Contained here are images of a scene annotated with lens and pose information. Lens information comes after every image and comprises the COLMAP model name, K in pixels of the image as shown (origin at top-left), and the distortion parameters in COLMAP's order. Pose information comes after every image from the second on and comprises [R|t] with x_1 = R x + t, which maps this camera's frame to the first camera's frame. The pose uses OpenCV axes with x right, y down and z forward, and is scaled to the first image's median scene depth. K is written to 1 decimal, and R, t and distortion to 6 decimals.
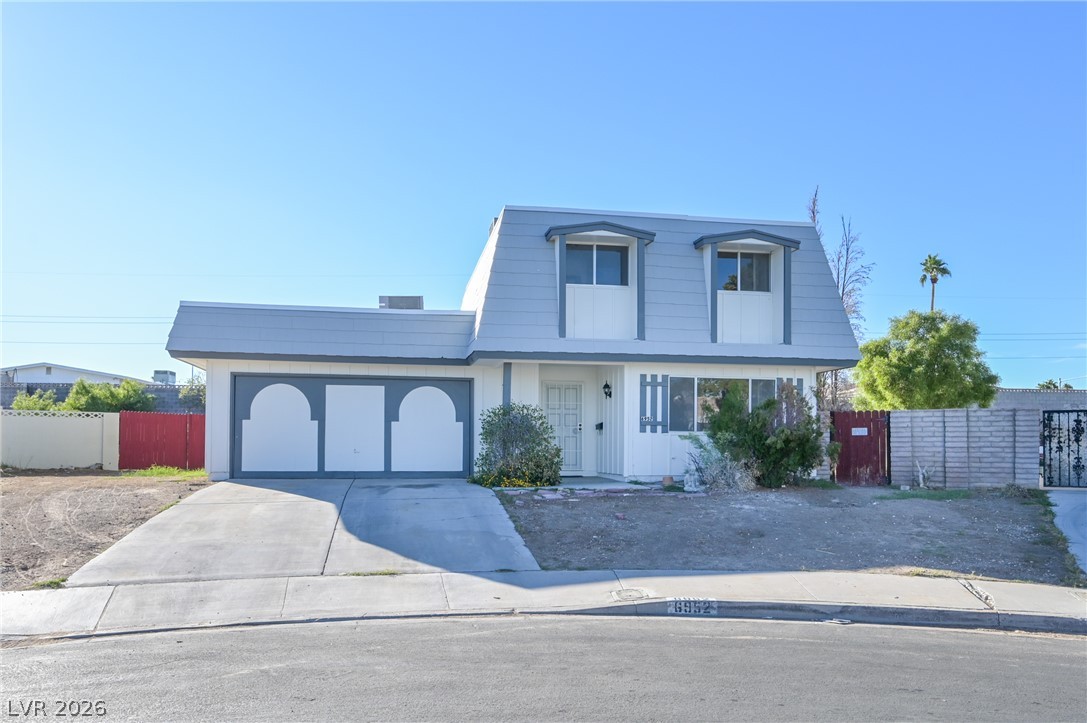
lens RADIAL K [[650.1, 0, 542.7], [0, 650.1, 438.1], [0, 0, 1]] dist [0.000267, -0.000071]
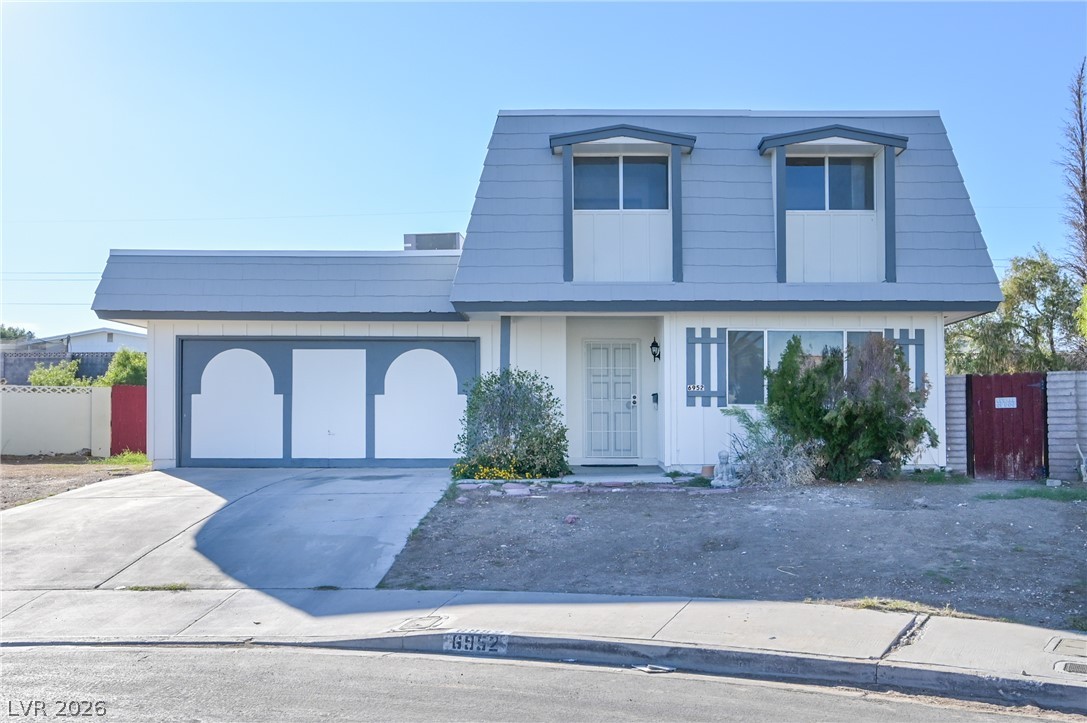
lens RADIAL K [[854.4, 0, 627.7], [0, 854.4, 413.8], [0, 0, 1]] dist [0.000457, 0.000233]
pose [[0.990459, -0.006209, -0.137668, 0.230924], [0.005975, 0.999980, -0.002118, 0.001571], [0.137679, 0.001275, 0.990476, 0.027553]]
